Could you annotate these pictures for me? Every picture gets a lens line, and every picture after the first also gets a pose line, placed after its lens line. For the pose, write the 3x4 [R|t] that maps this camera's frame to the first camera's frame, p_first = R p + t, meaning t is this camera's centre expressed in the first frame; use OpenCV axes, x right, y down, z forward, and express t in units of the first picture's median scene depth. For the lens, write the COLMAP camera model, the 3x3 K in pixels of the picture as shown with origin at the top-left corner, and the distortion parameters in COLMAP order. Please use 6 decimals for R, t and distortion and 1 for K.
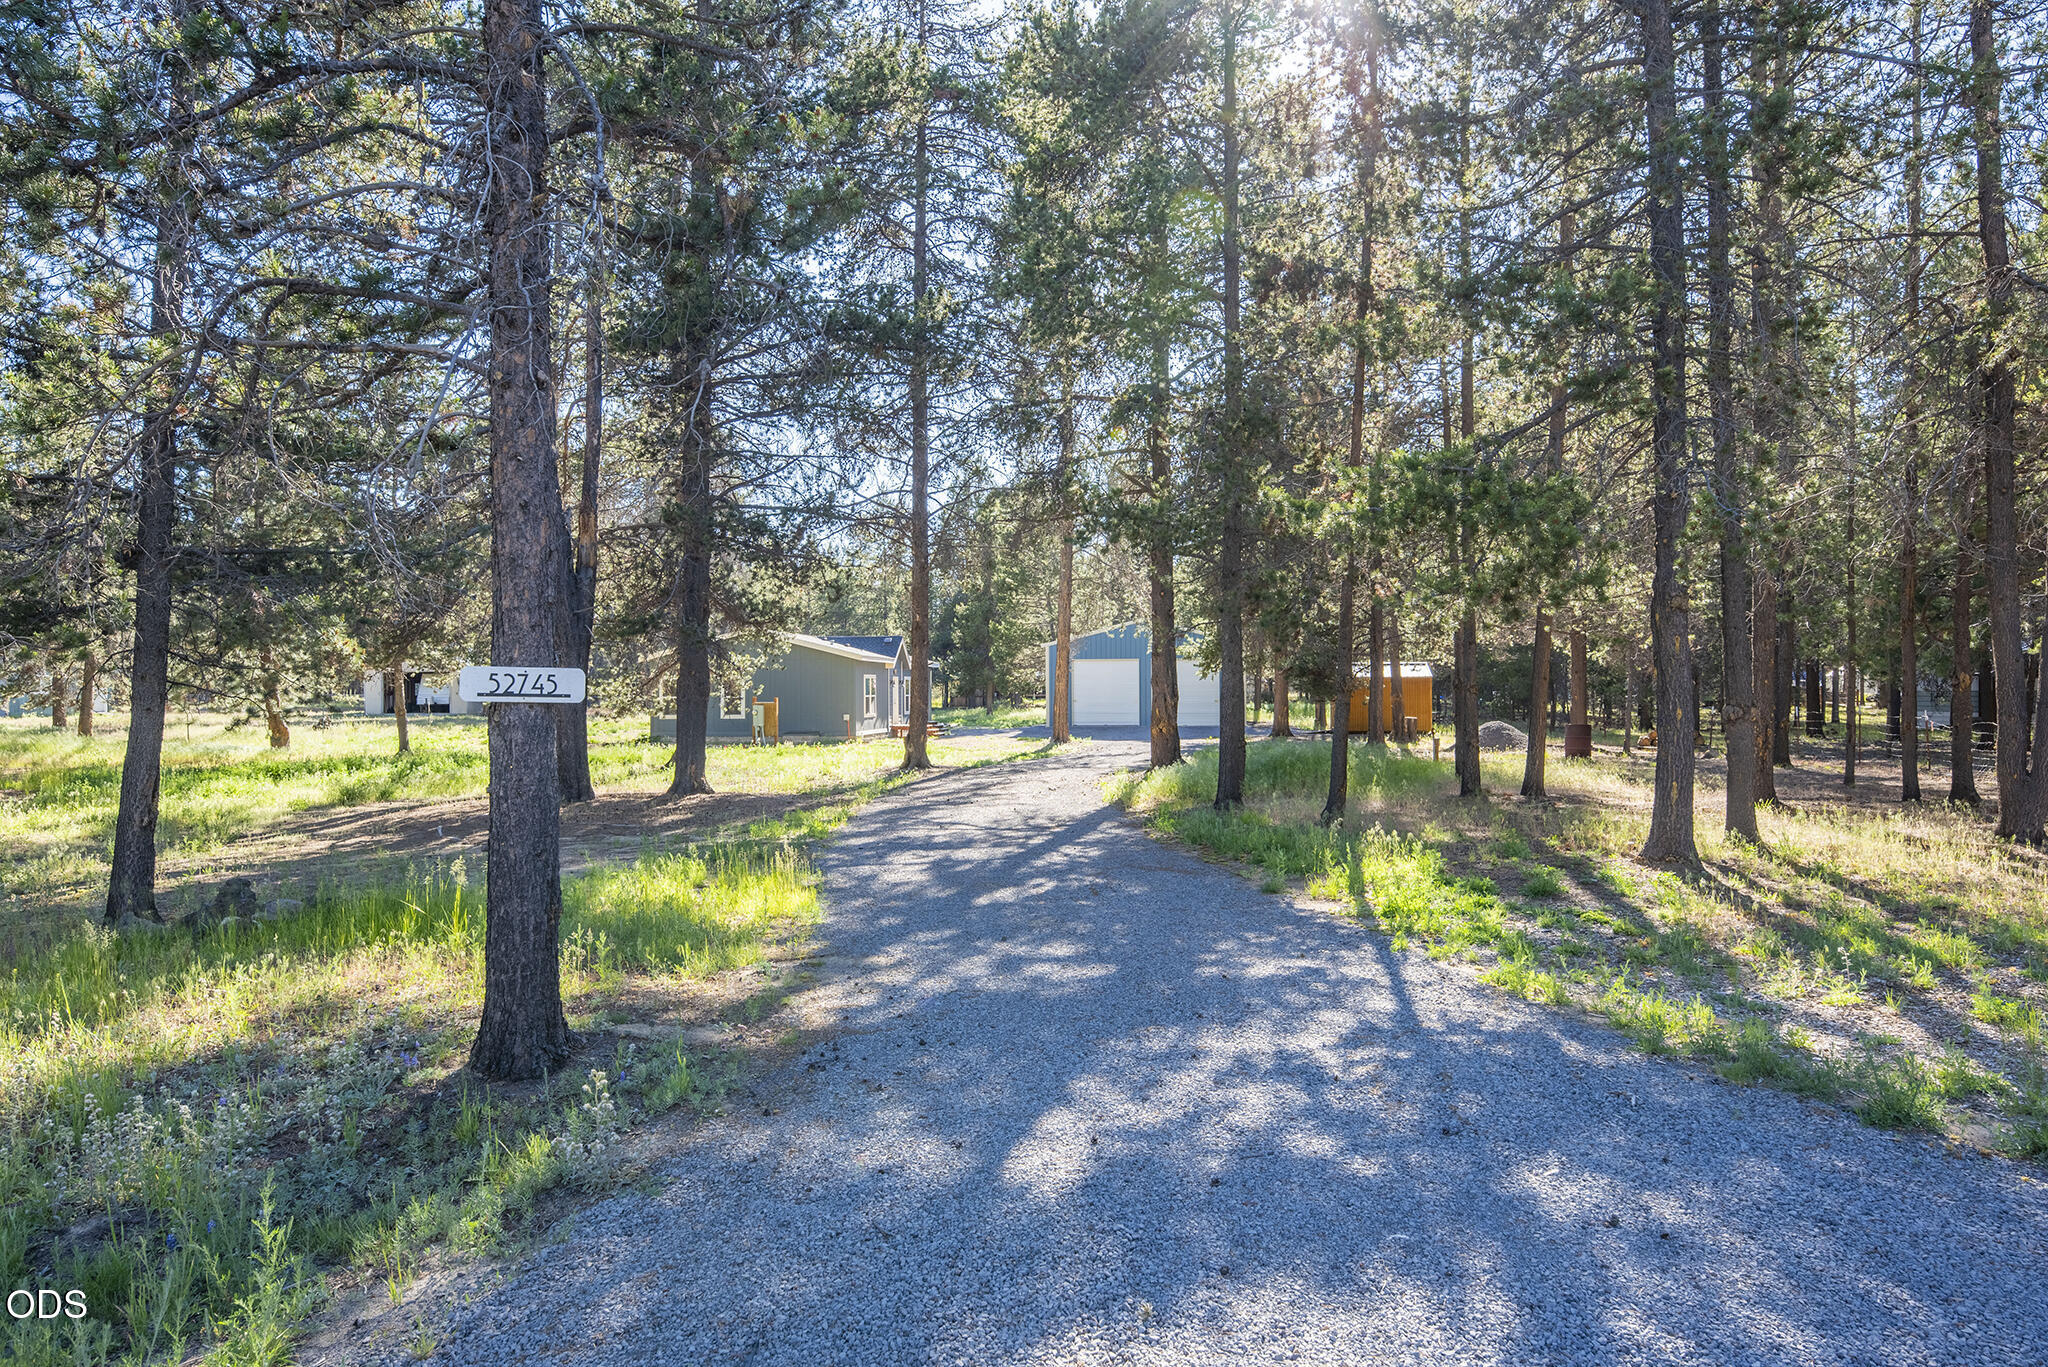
lens RADIAL K [[1385.6, 0, 1024.0], [0, 1385.6, 684.3], [0, 0, 1]] dist [0.014719, 0.005548]
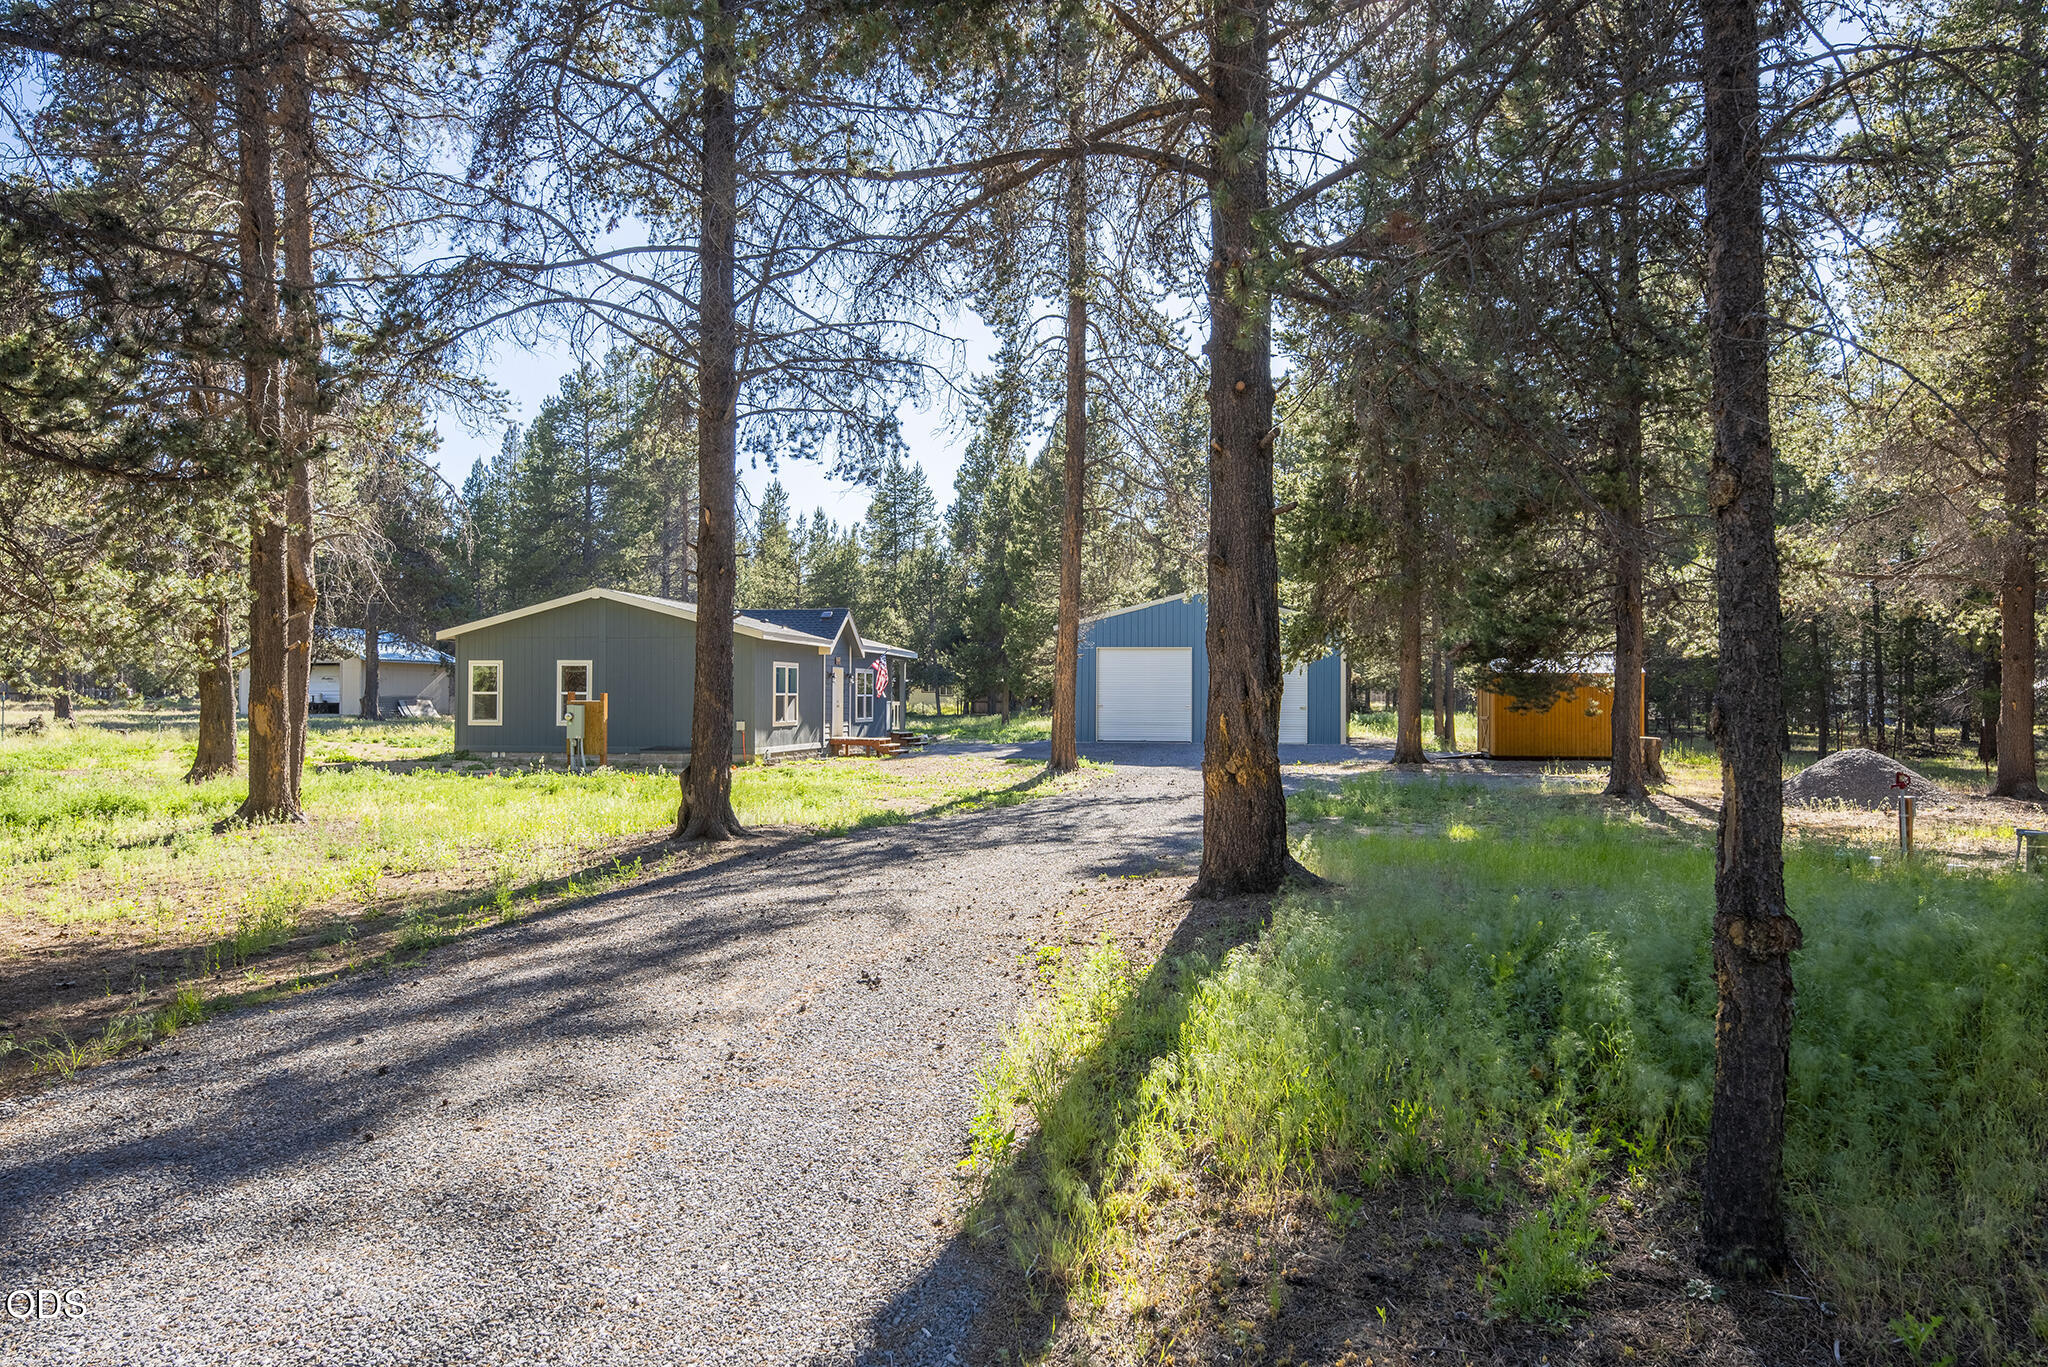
lens RADIAL K [[1385.6, 0, 1024.2], [0, 1385.6, 681.4], [0, 0, 1]] dist [0.014719, 0.005548]
pose [[0.999127, 0.009712, -0.040635, 0.029088], [-0.010013, 0.999924, -0.007220, 0.005650], [0.040562, 0.007620, 0.999148, 0.314164]]
